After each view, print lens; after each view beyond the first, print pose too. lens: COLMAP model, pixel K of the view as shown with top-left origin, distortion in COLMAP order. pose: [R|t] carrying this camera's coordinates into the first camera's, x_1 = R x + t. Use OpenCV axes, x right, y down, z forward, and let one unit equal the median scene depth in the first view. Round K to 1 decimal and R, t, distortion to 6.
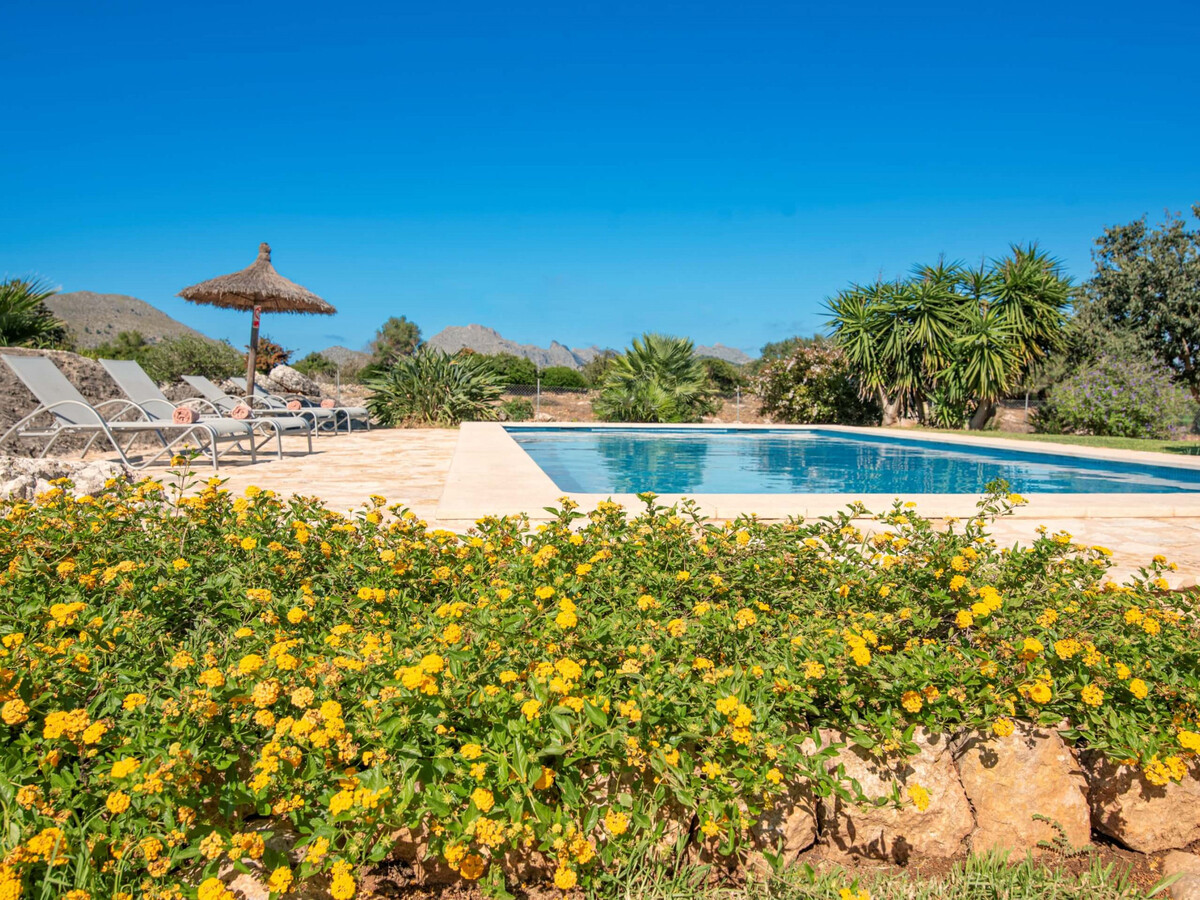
lens RADIAL K [[887.5, 0, 631.0], [0, 887.5, 450.8], [0, 0, 1]] dist [-0.003988, -0.002351]
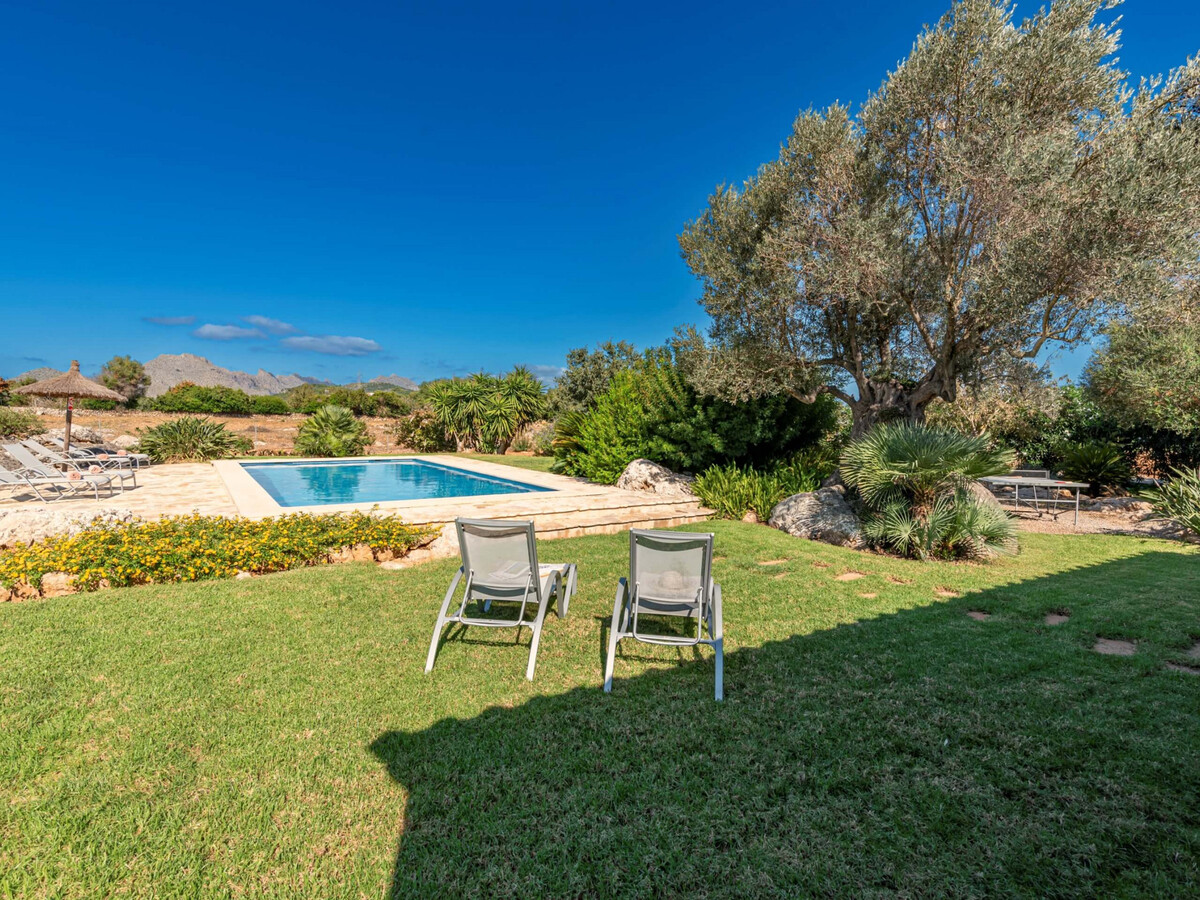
lens RADIAL K [[614.8, 0, 600.0], [0, 614.8, 450.0], [0, 0, 1]] dist [-0.000742, -0.000193]
pose [[0.914814, -0.026364, 0.403014, 0.023839], [0.024647, 0.999652, 0.009448, -0.040861], [-0.403122, 0.001290, 0.915145, -0.405944]]
